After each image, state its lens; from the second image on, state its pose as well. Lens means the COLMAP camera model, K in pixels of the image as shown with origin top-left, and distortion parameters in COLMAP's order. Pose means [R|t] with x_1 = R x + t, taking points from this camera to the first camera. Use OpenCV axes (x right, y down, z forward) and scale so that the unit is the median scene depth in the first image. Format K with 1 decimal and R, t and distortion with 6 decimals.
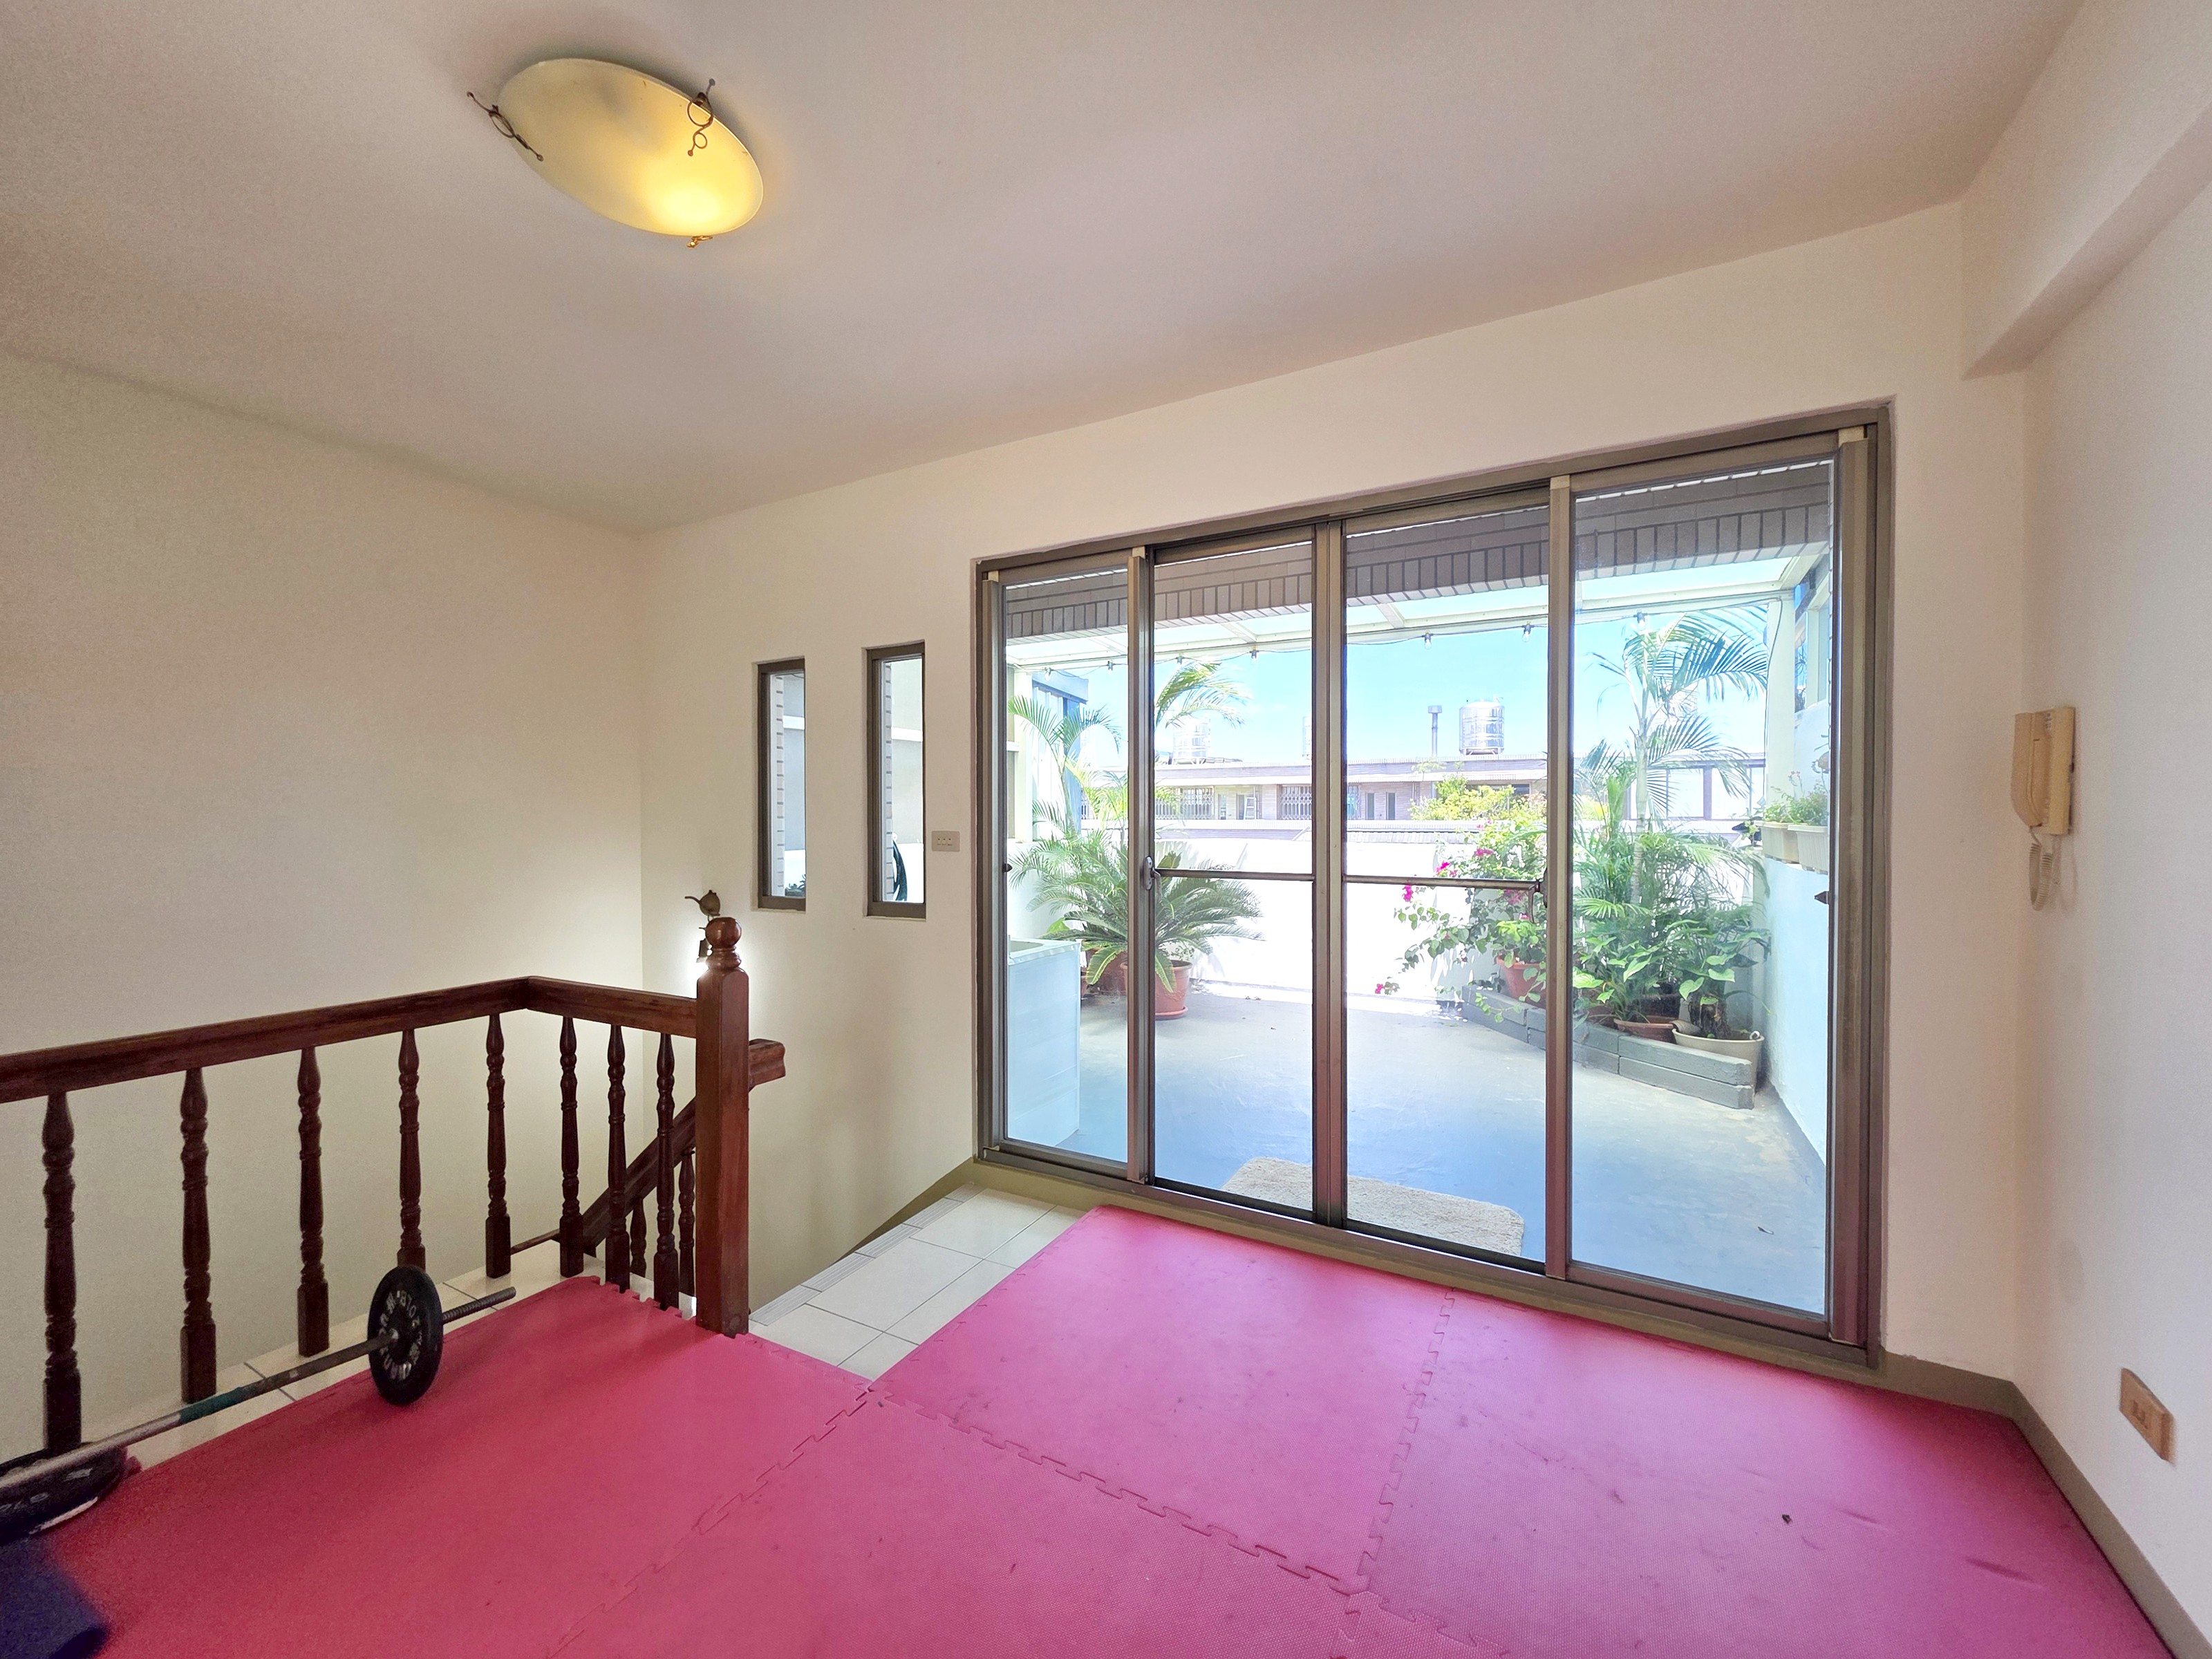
lens RADIAL K [[889.1, 0, 1103.6], [0, 889.1, 831.9], [0, 0, 1]] dist [0.000407, -0.000025]
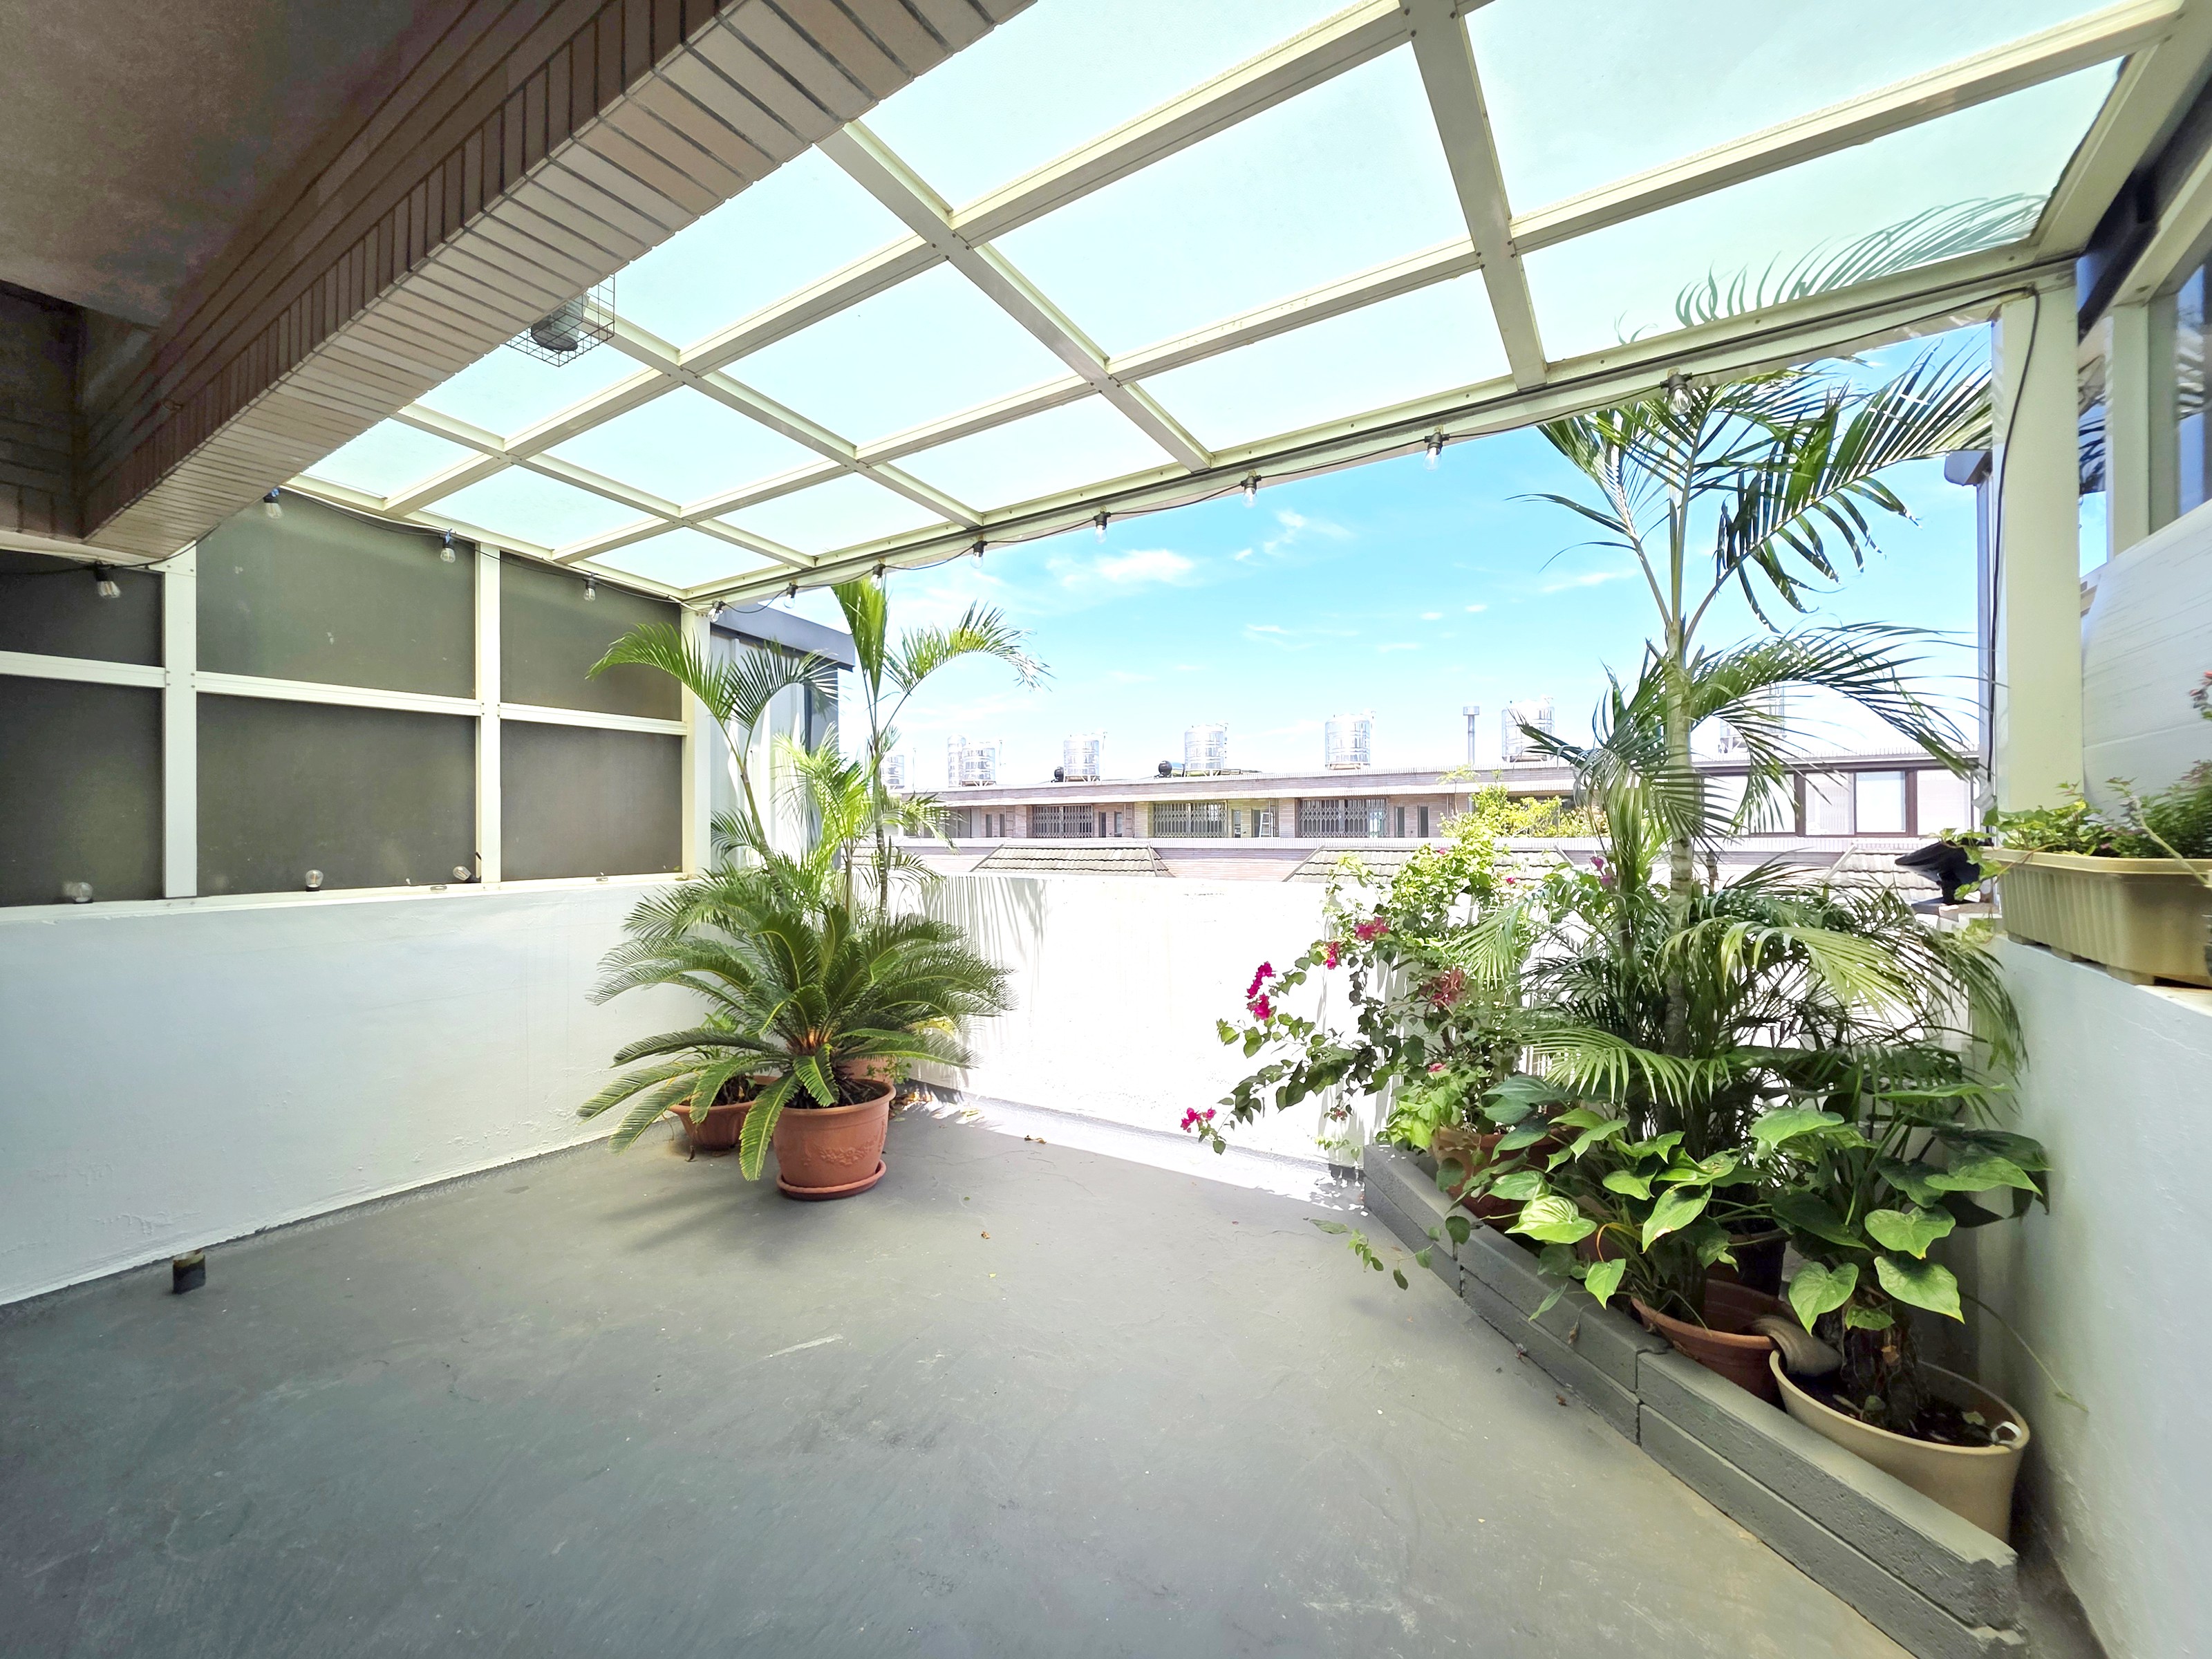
lens RADIAL K [[889.1, 0, 1108.5], [0, 889.1, 829.8], [0, 0, 1]] dist [0.000407, -0.000025]
pose [[0.998230, -0.003162, -0.059389, 0.291433], [0.001859, 0.999757, -0.021974, -0.009601], [0.059444, 0.021825, 0.997993, 0.459281]]
